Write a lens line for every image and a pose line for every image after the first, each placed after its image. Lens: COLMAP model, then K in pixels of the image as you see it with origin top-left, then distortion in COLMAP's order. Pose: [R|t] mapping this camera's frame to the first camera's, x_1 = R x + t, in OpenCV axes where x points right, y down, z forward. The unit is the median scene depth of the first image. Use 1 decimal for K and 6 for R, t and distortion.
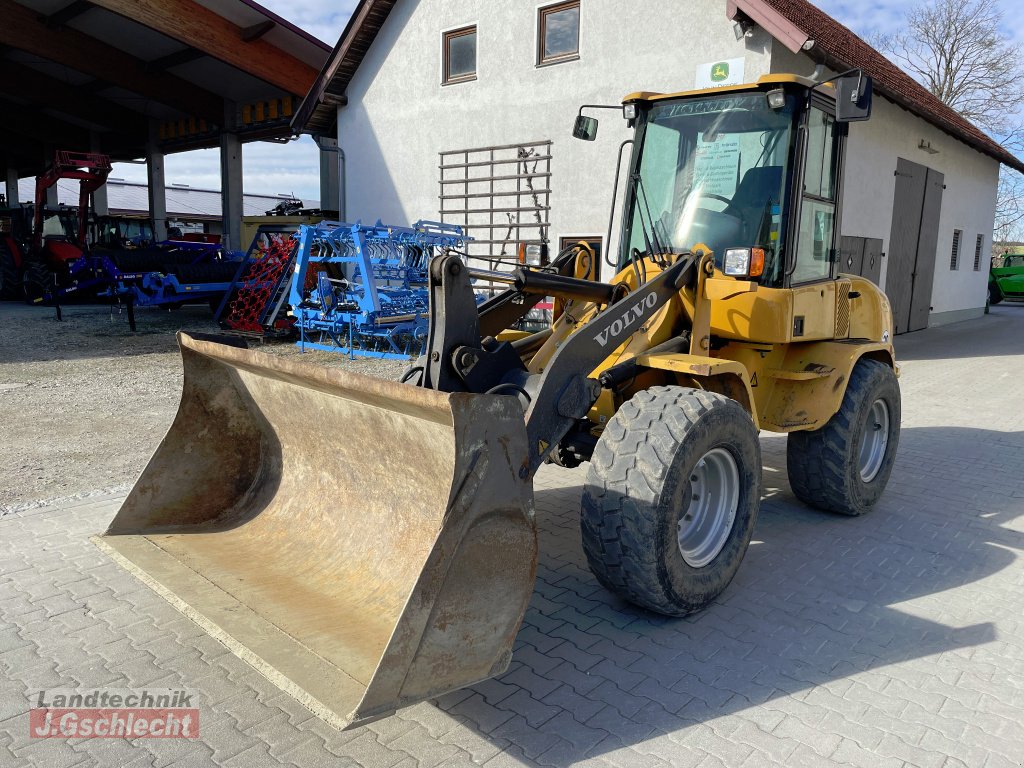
lens RADIAL K [[764.4, 0, 511.1], [0, 764.4, 375.4], [0, 0, 1]] dist [0.097523, -0.128509]
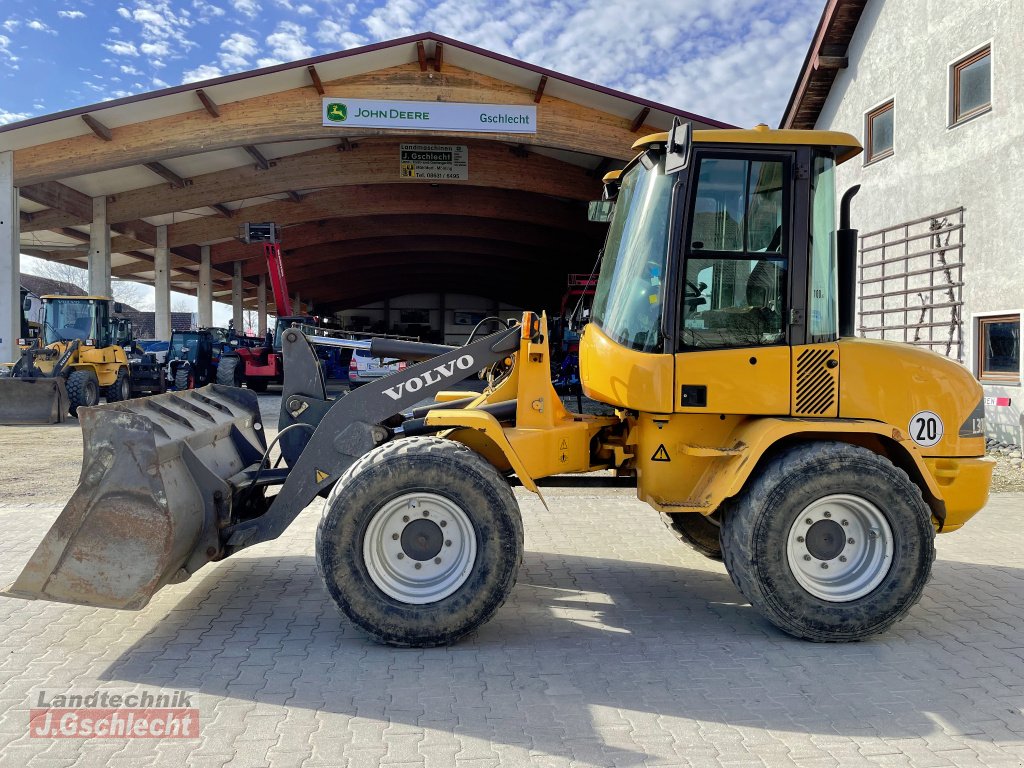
lens RADIAL K [[762.0, 0, 516.9], [0, 762.0, 377.9], [0, 0, 1]] dist [0.095196, -0.120152]
pose [[0.734442, 0.000312, -0.678672, 0.298777], [-0.087169, 0.991760, -0.093877, 0.006404], [0.673051, 0.128106, 0.728417, 0.075878]]
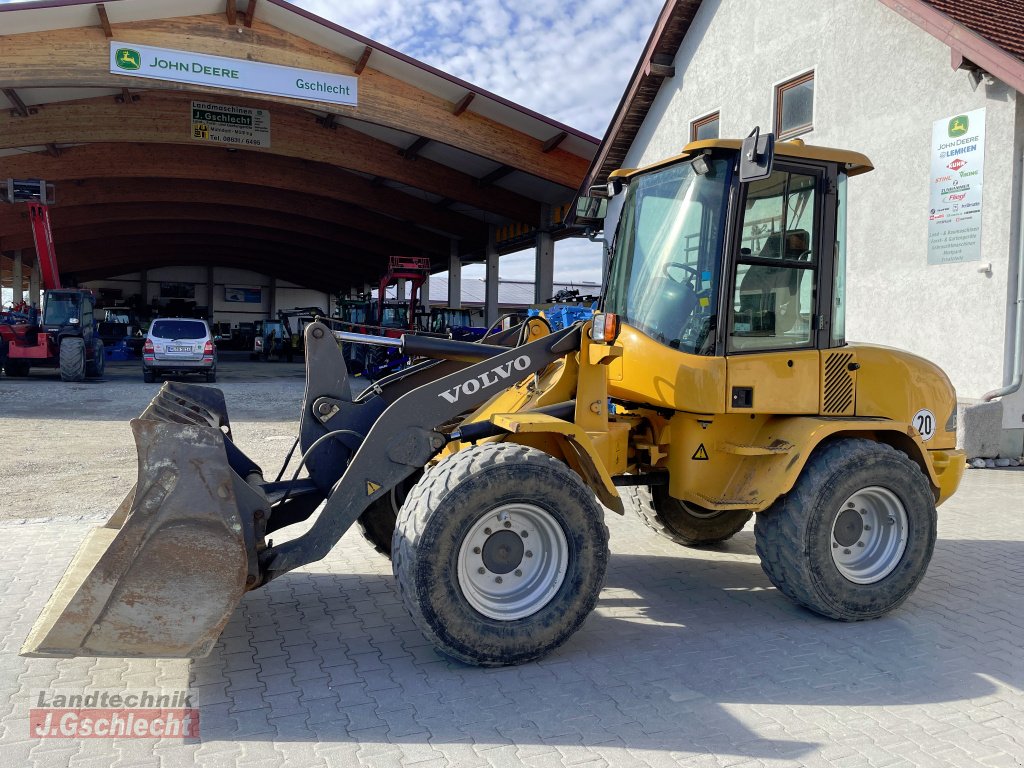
lens RADIAL K [[764.3, 0, 508.1], [0, 764.3, 380.8], [0, 0, 1]] dist [0.088801, -0.111611]
pose [[0.895962, 0.018141, -0.443759, 0.192142], [-0.063523, 0.994127, -0.087614, 0.006014], [0.439564, 0.106687, 0.891853, 0.016096]]
